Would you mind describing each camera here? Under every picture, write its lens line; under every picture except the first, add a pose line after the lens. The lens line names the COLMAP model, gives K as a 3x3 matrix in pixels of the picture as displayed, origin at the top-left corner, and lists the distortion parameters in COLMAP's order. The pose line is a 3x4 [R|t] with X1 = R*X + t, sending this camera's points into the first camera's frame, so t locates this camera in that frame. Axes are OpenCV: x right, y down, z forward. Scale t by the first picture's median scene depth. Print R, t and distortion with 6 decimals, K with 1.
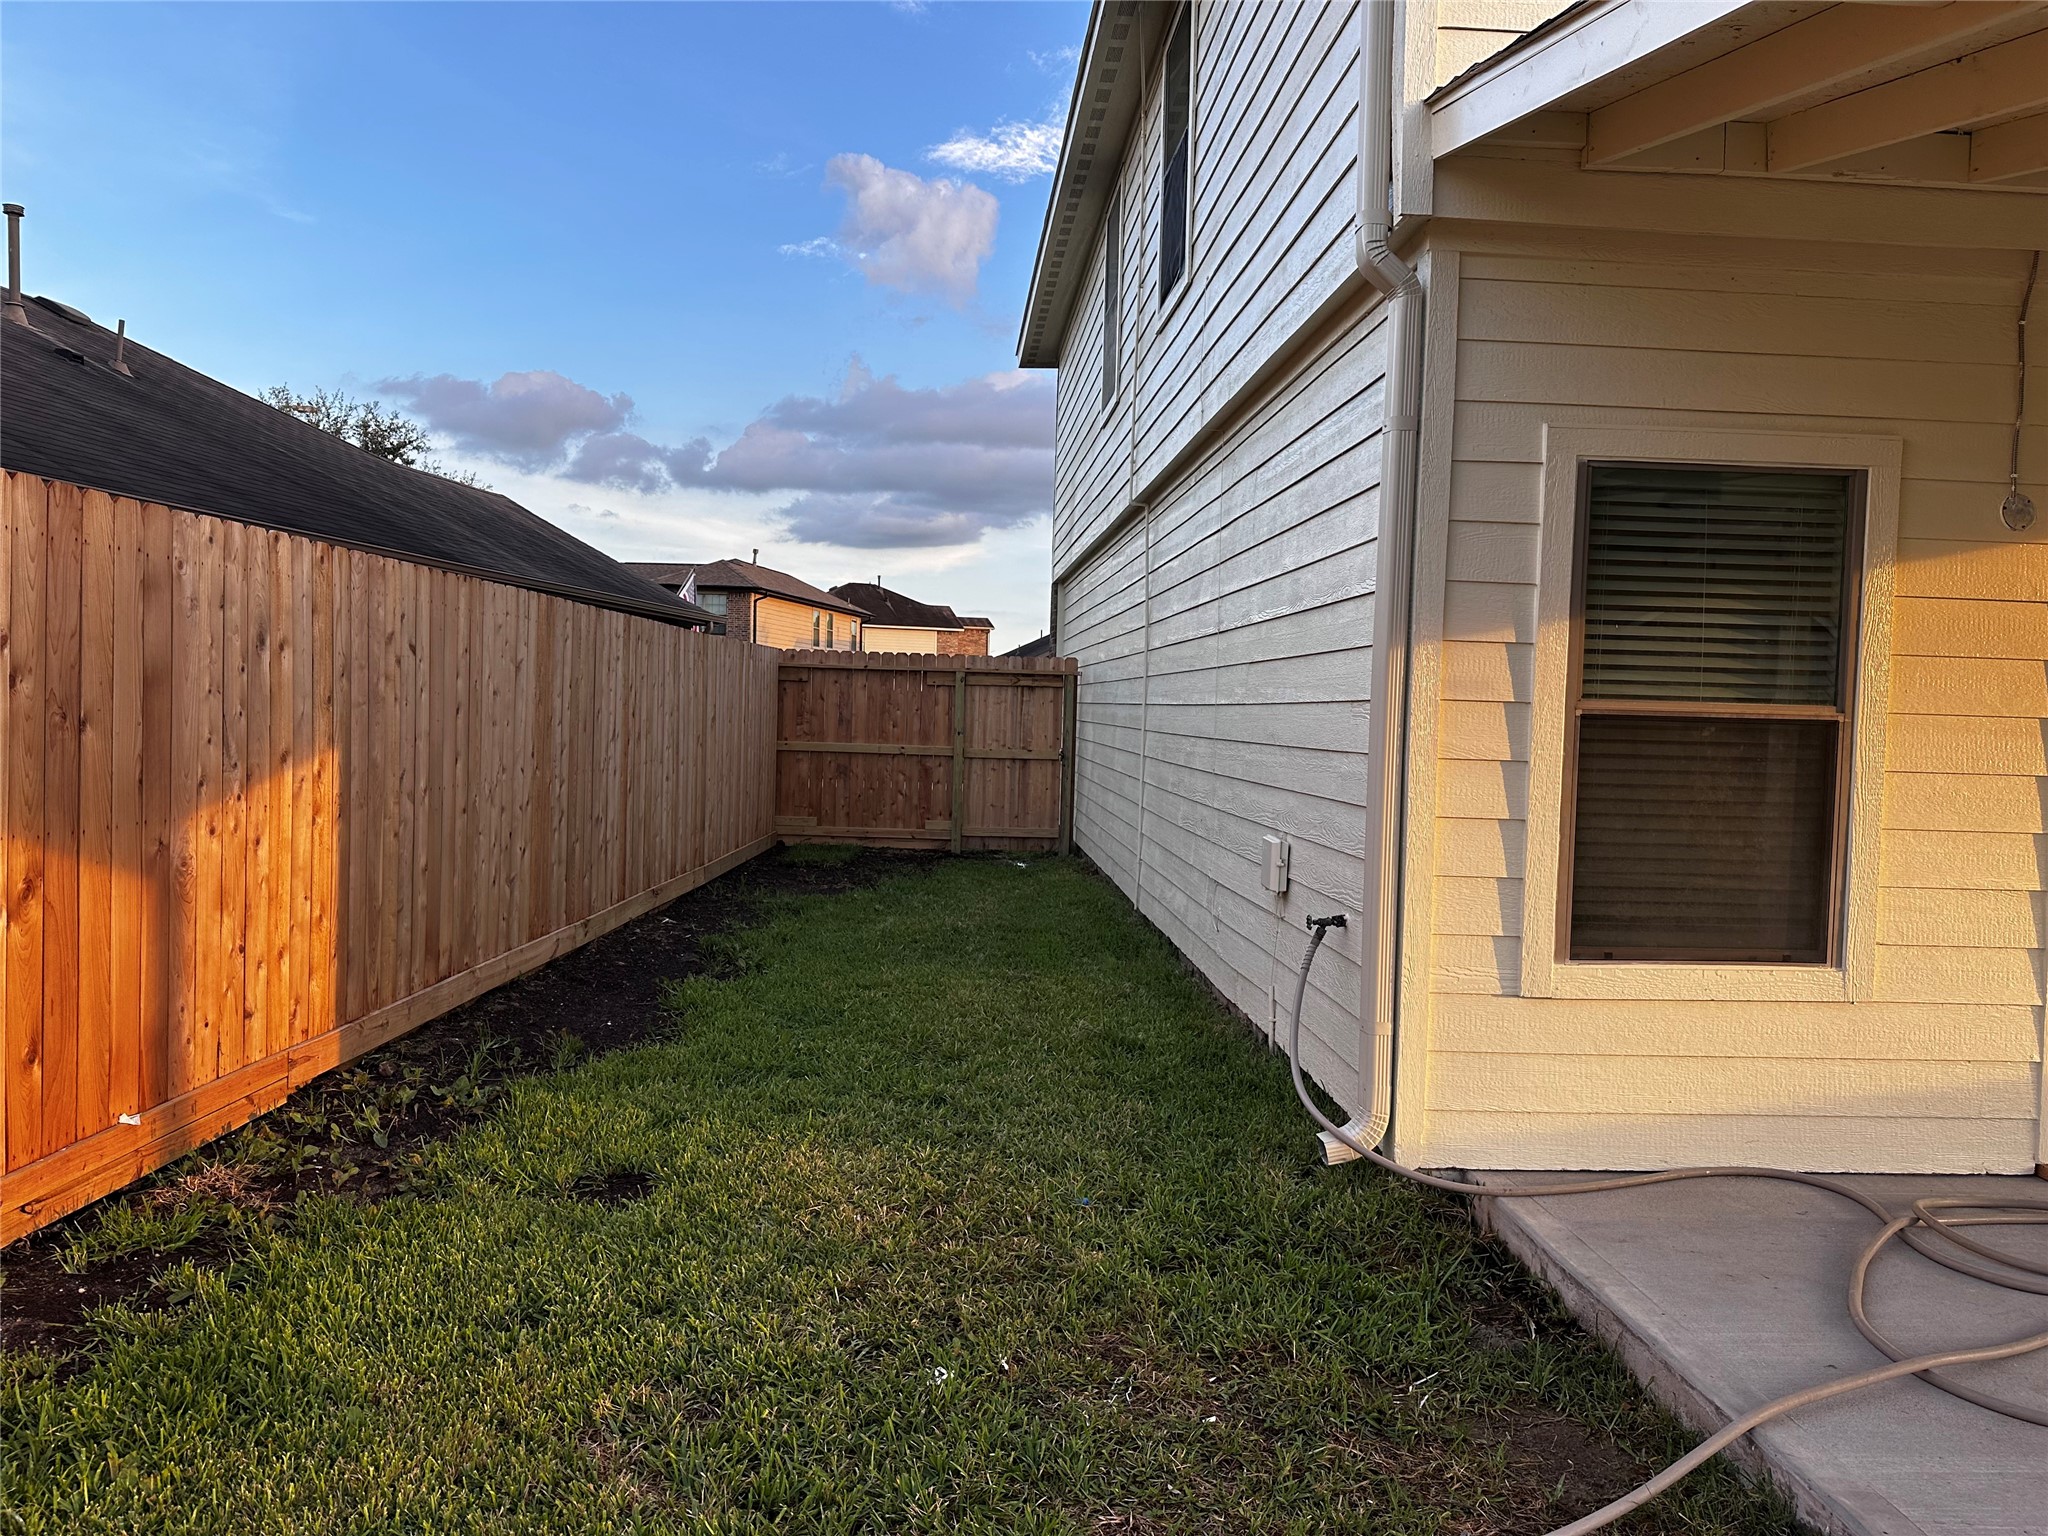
lens RADIAL K [[1446.3, 0, 1036.1], [0, 1446.3, 764.2], [0, 0, 1]] dist [0.132521, -0.223755]
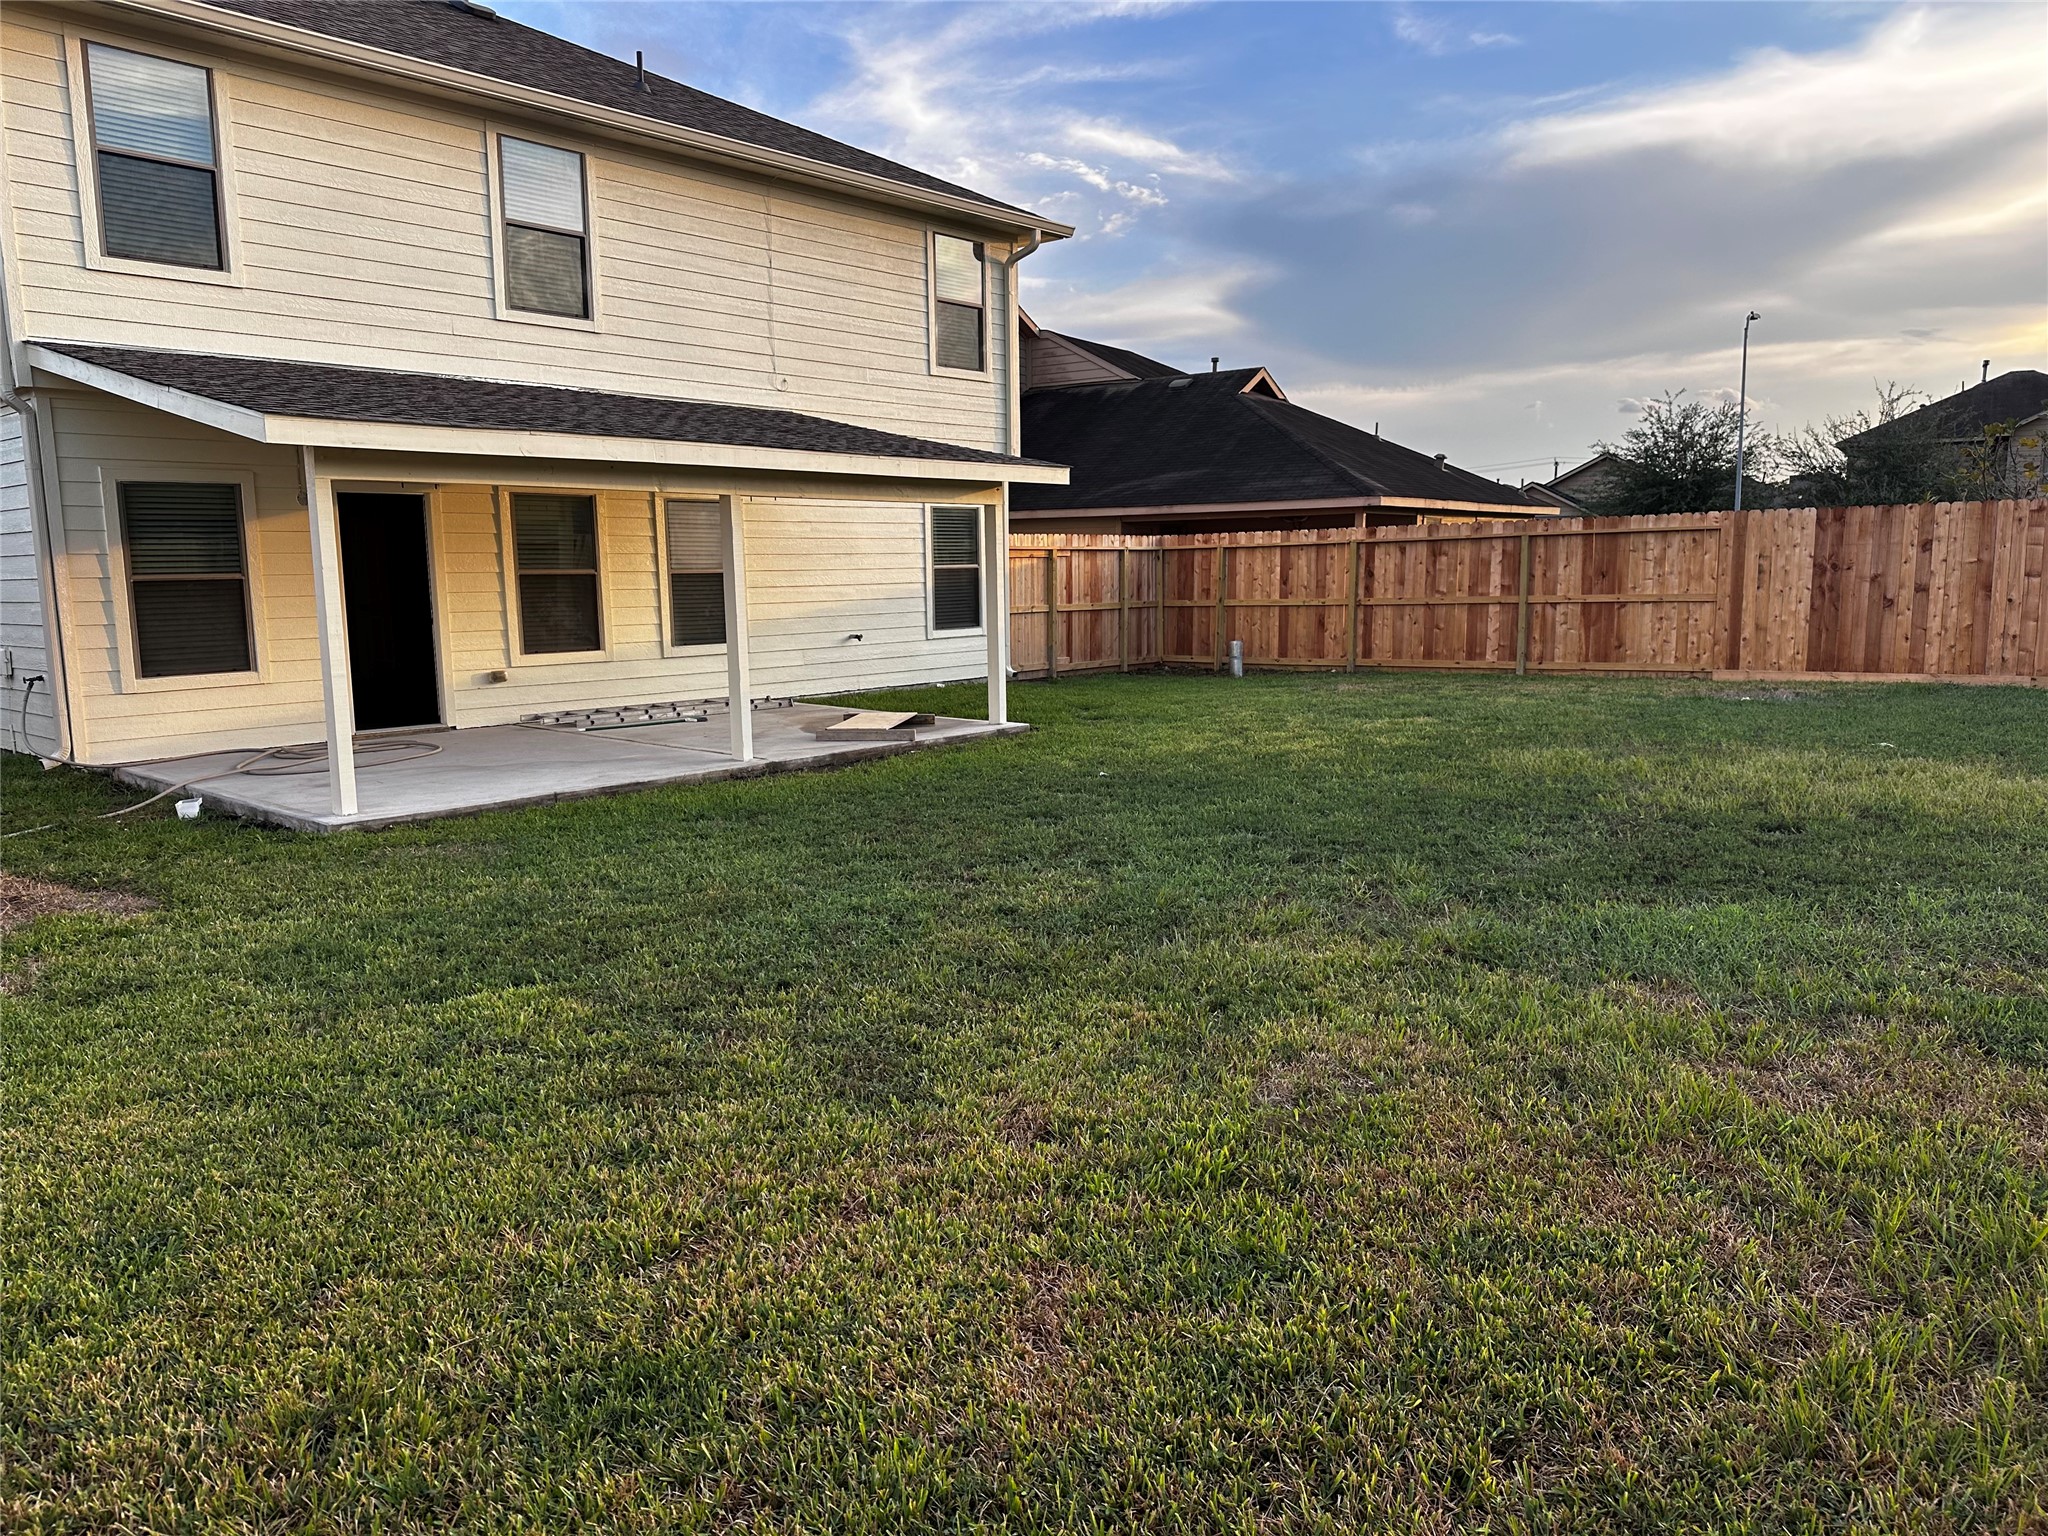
lens RADIAL K [[1446.7, 0, 1021.3], [0, 1446.7, 784.1], [0, 0, 1]] dist [-0.003621, 0.000318]
pose [[0.710843, -0.145511, 0.688135, -0.310082], [0.062372, 0.987552, 0.144395, 0.048034], [-0.700580, -0.059722, 0.711070, -1.884462]]
